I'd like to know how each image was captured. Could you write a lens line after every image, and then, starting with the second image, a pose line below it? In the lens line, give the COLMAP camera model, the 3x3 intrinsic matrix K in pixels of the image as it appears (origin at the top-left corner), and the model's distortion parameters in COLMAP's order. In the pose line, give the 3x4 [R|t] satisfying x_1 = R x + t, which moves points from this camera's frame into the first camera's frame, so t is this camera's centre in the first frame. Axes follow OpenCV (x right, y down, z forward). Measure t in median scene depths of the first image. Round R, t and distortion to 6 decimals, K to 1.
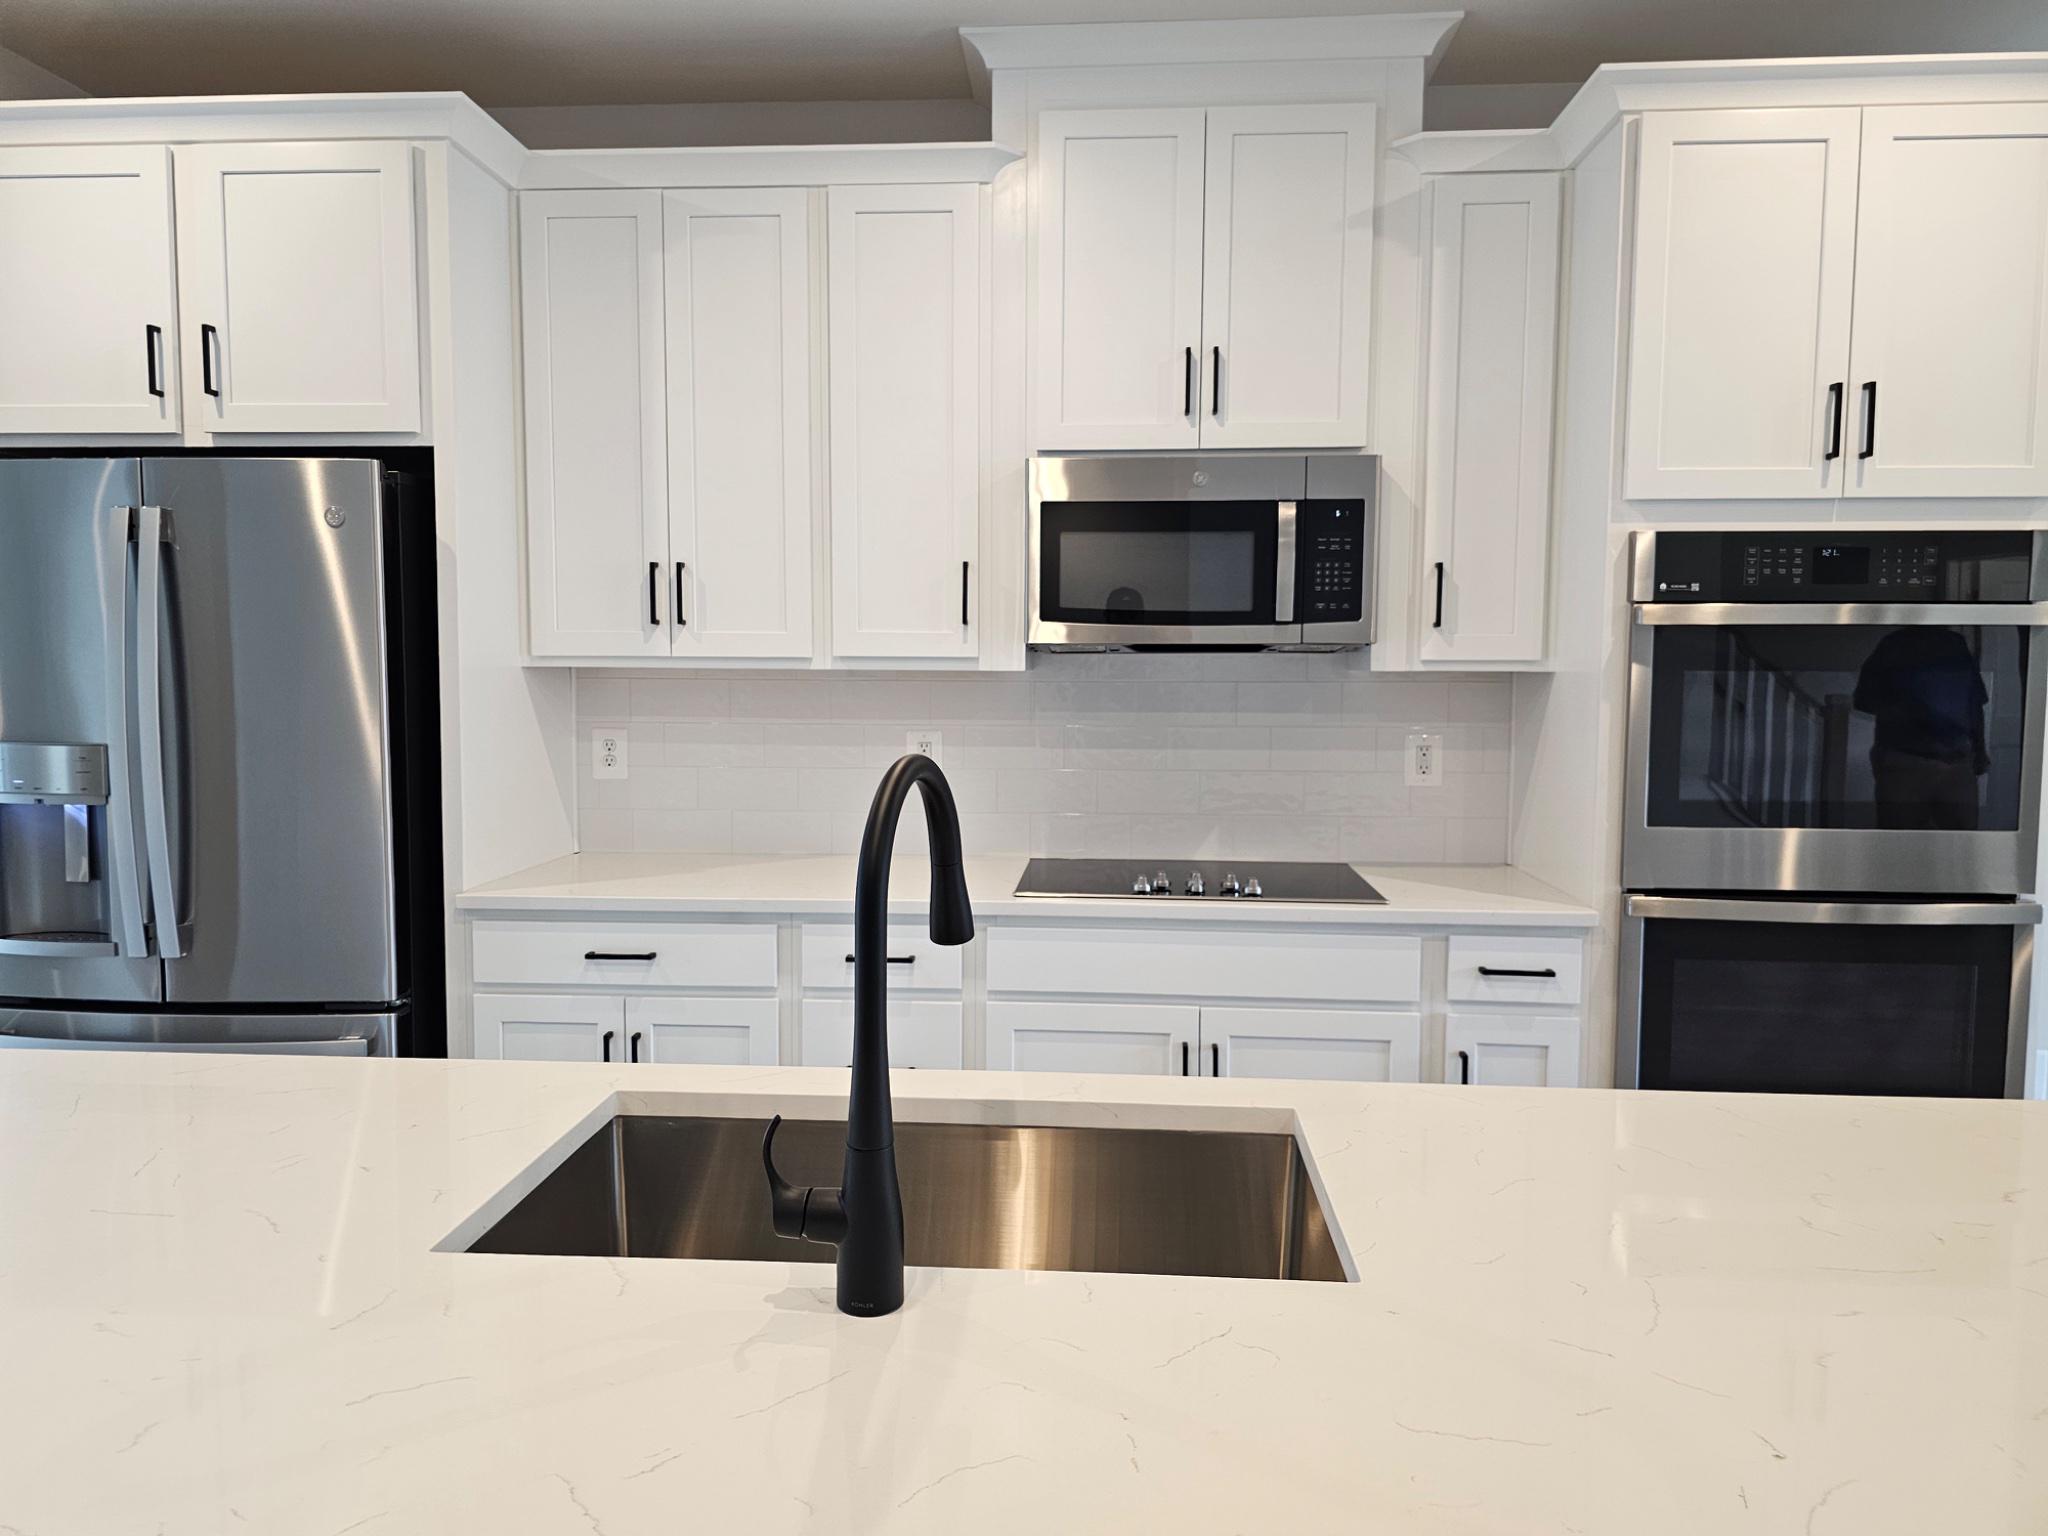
lens RADIAL K [[1367.4, 0, 1028.4], [0, 1367.4, 768.1], [0, 0, 1]] dist [0.020204, -0.012184]
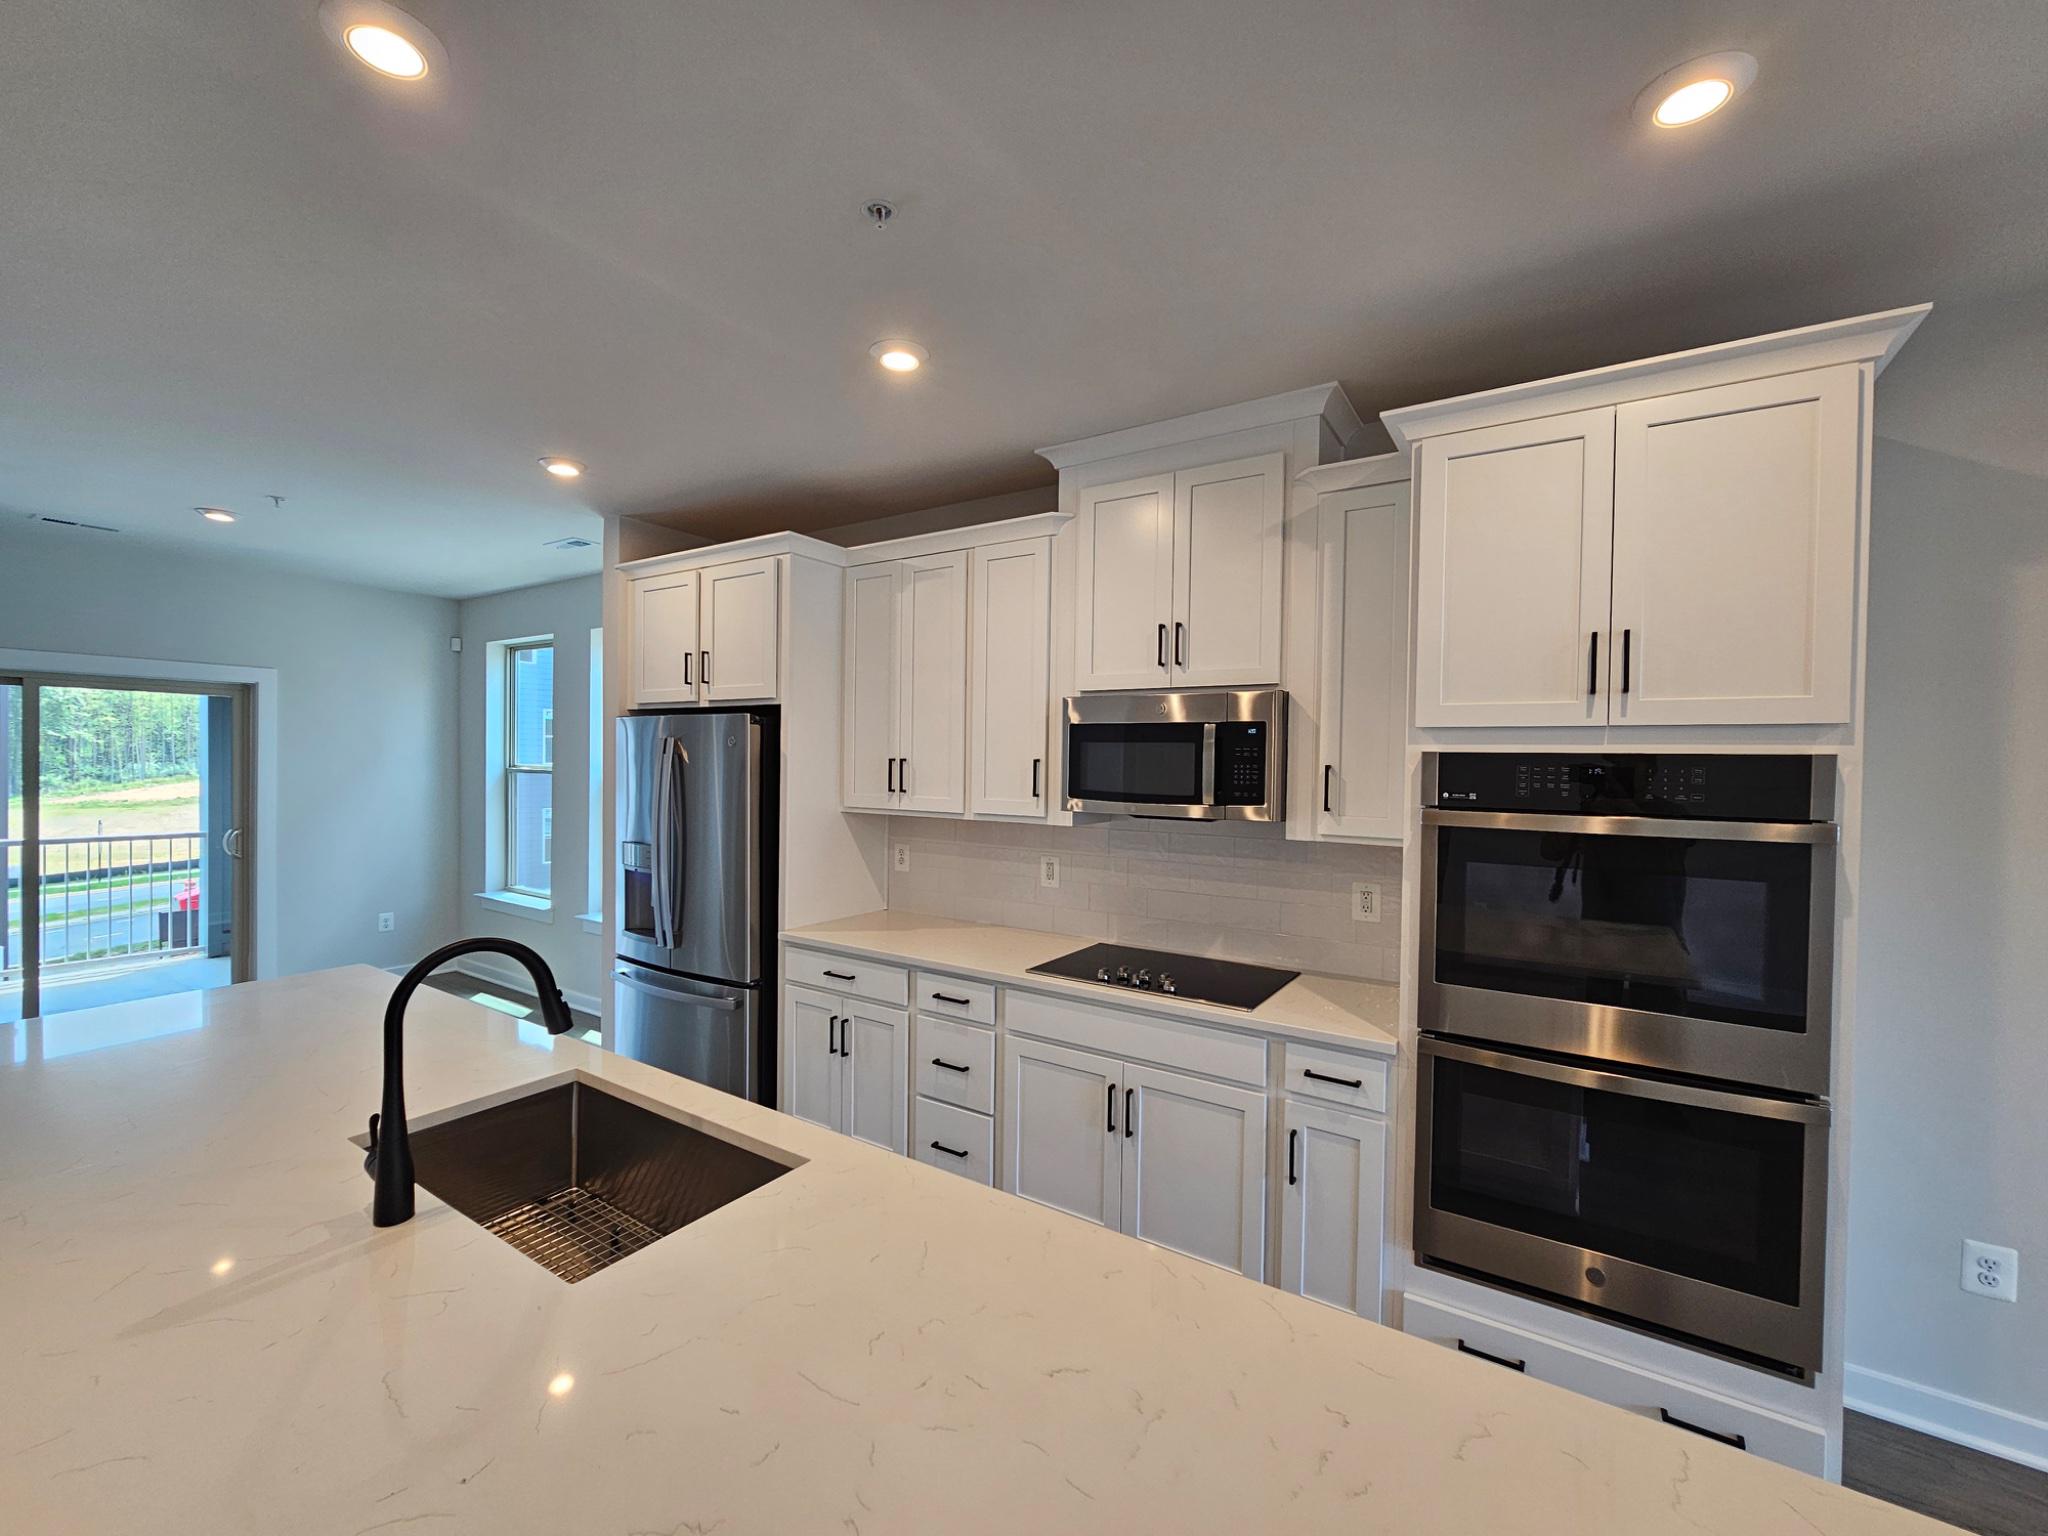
lens RADIAL K [[845.5, 0, 1027.1], [0, 845.5, 772.2], [0, 0, 1]] dist [-0.000612, 0.000330]
pose [[0.873126, 0.014792, -0.487271, 0.472883], [-0.046067, 0.997570, -0.052264, -0.088234], [0.485313, 0.068080, 0.871686, 0.113390]]
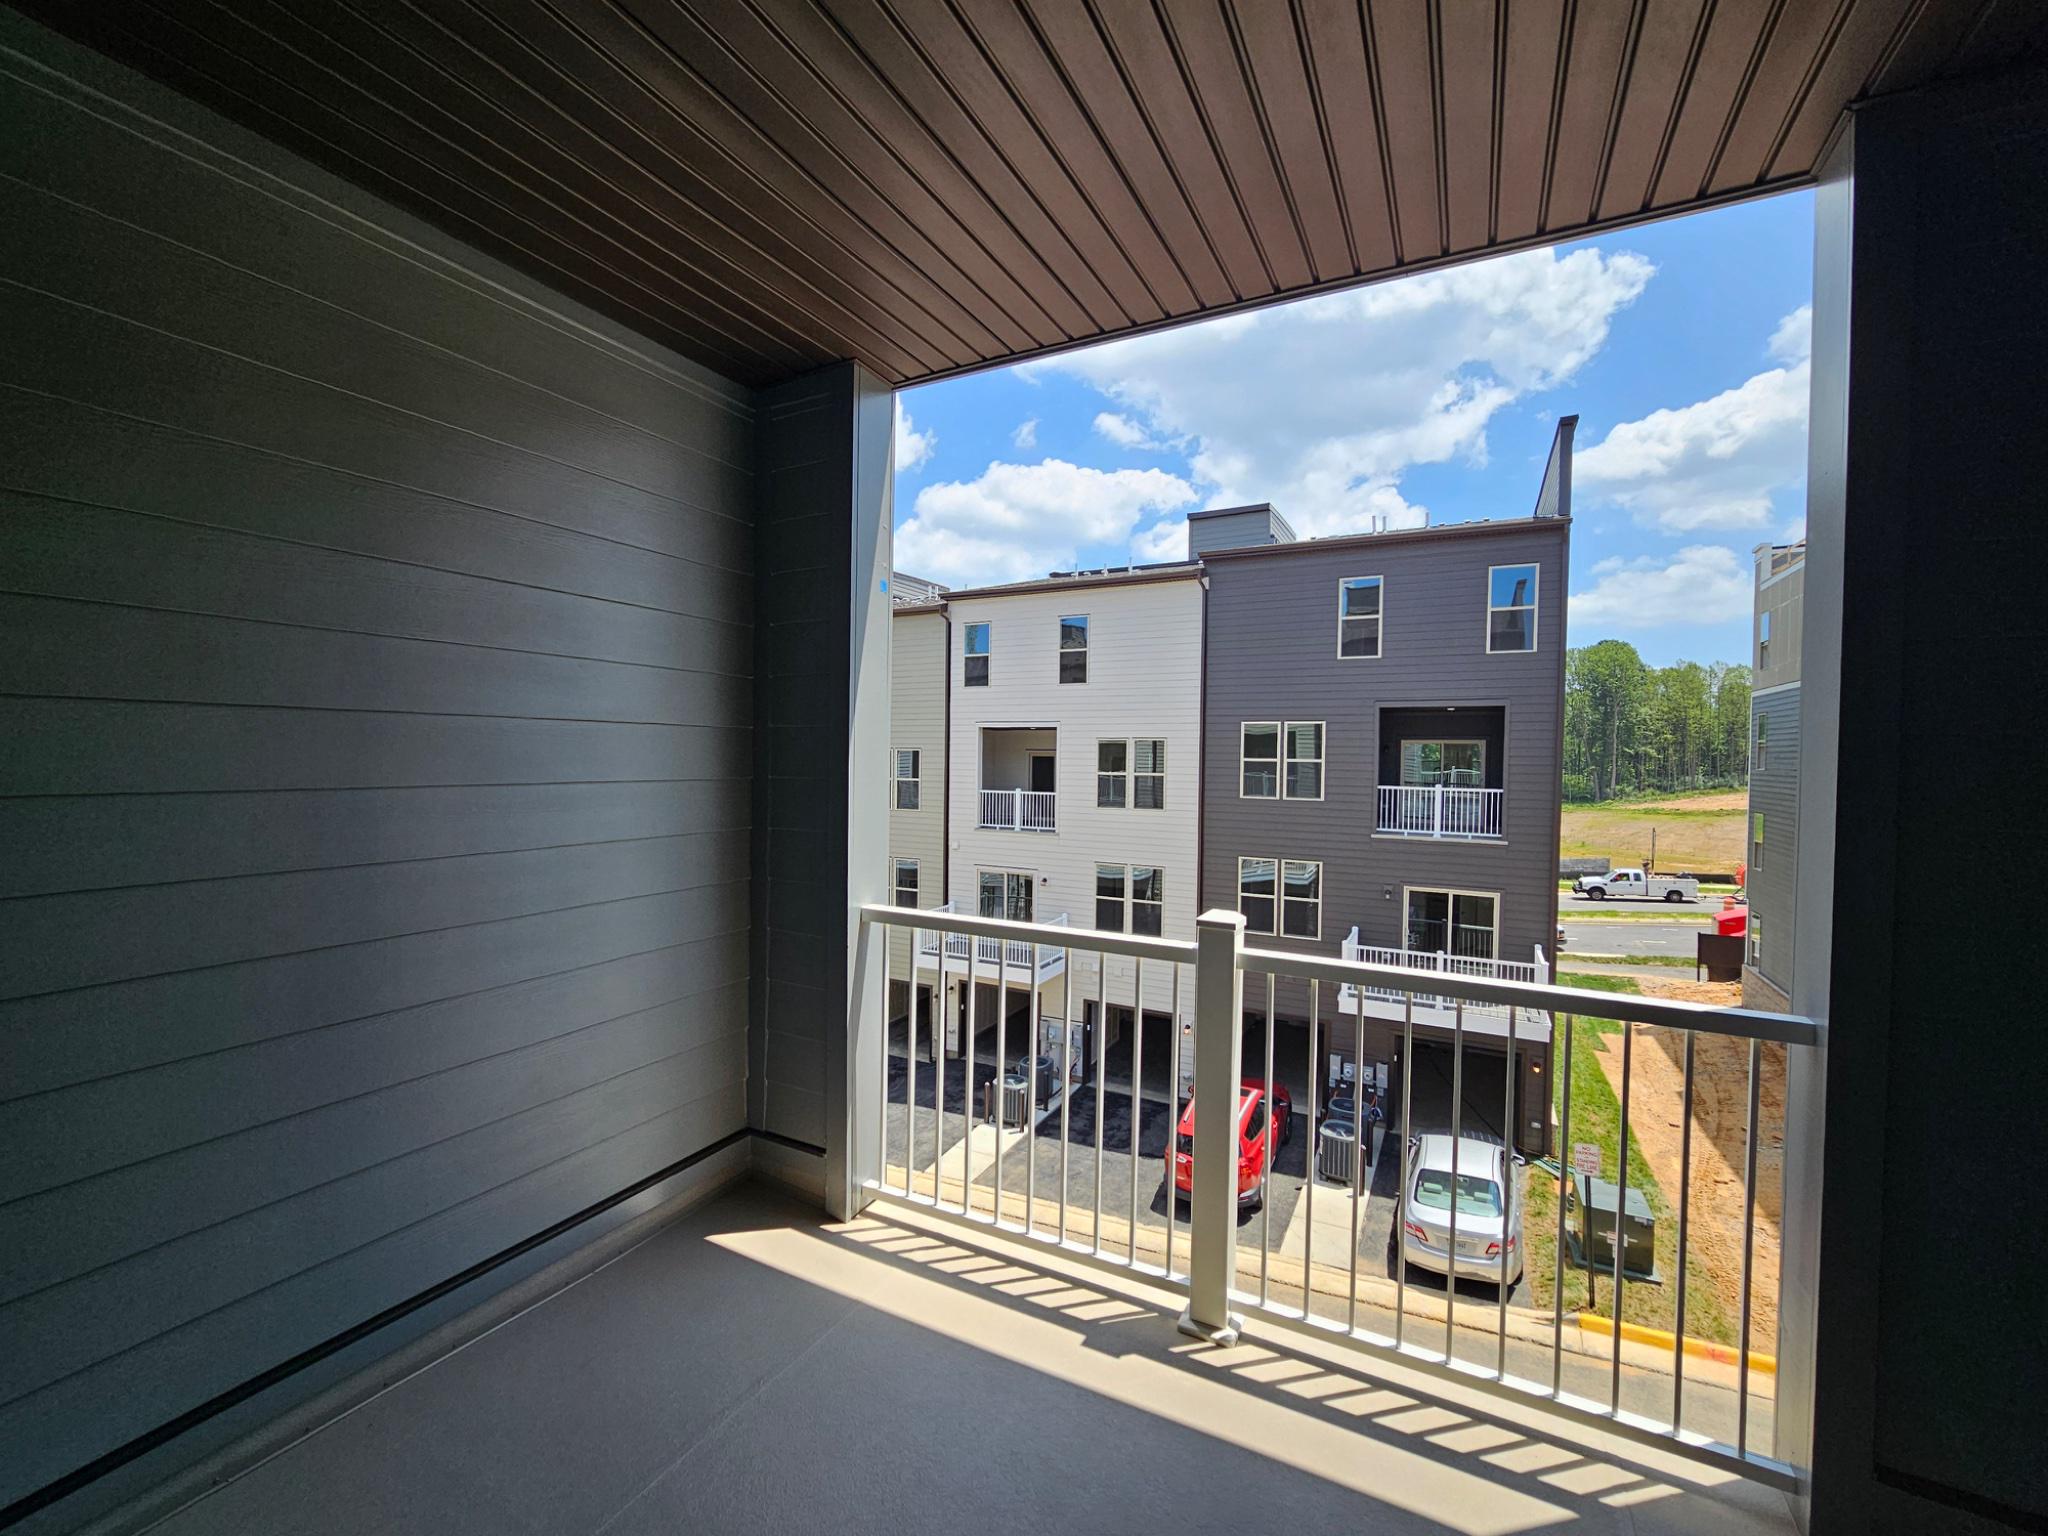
lens RADIAL K [[845.5, 0, 1028.5], [0, 845.5, 772.2], [0, 0, 1]] dist [-0.000612, 0.000330]
pose [[-0.401410, 0.011178, -0.915830, -2.334739], [-0.085425, 0.995110, 0.049587, -0.121255], [0.911906, 0.098140, -0.398492, 0.884386]]
